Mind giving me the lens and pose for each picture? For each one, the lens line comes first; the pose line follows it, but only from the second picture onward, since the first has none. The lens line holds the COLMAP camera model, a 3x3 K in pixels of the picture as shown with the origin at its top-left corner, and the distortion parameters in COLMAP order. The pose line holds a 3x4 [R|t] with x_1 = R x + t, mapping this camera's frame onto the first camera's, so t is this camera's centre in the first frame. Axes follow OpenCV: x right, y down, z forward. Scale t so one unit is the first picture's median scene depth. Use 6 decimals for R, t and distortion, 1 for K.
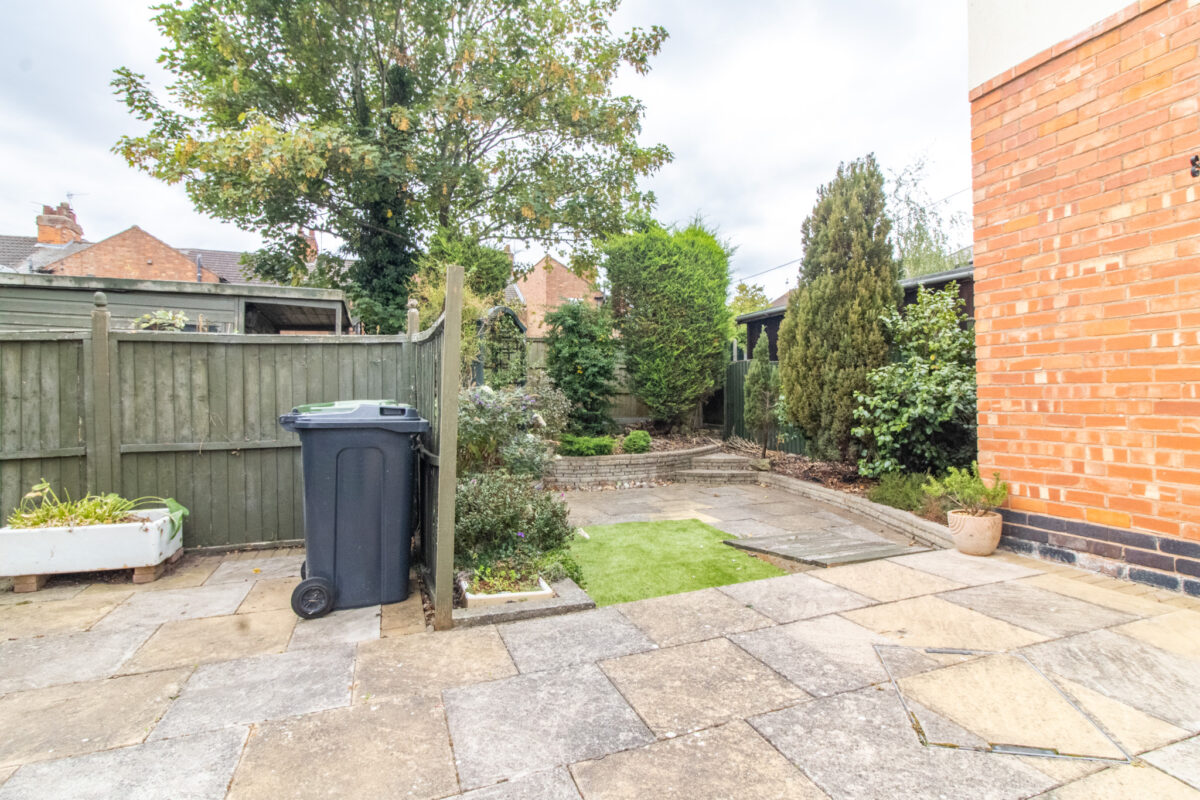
lens RADIAL K [[581.8, 0, 602.2], [0, 581.8, 403.6], [0, 0, 1]] dist [0.003142, 0.000296]
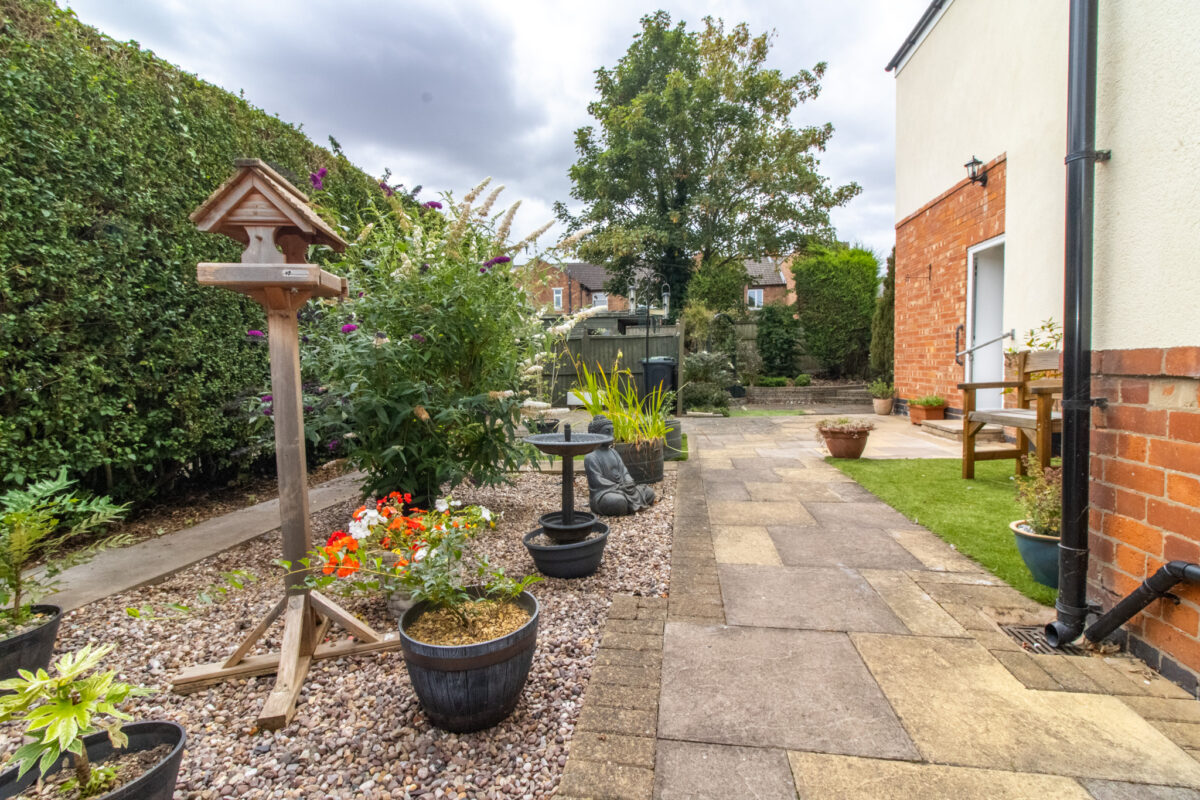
lens RADIAL K [[557.9, 0, 599.6], [0, 557.9, 399.0], [0, 0, 1]] dist [0.004575, 0.000128]
pose [[0.872169, 0.025356, -0.488546, 0.352933], [0.003300, 0.998328, 0.057706, 0.020846], [0.489193, -0.051942, 0.870628, -0.809398]]
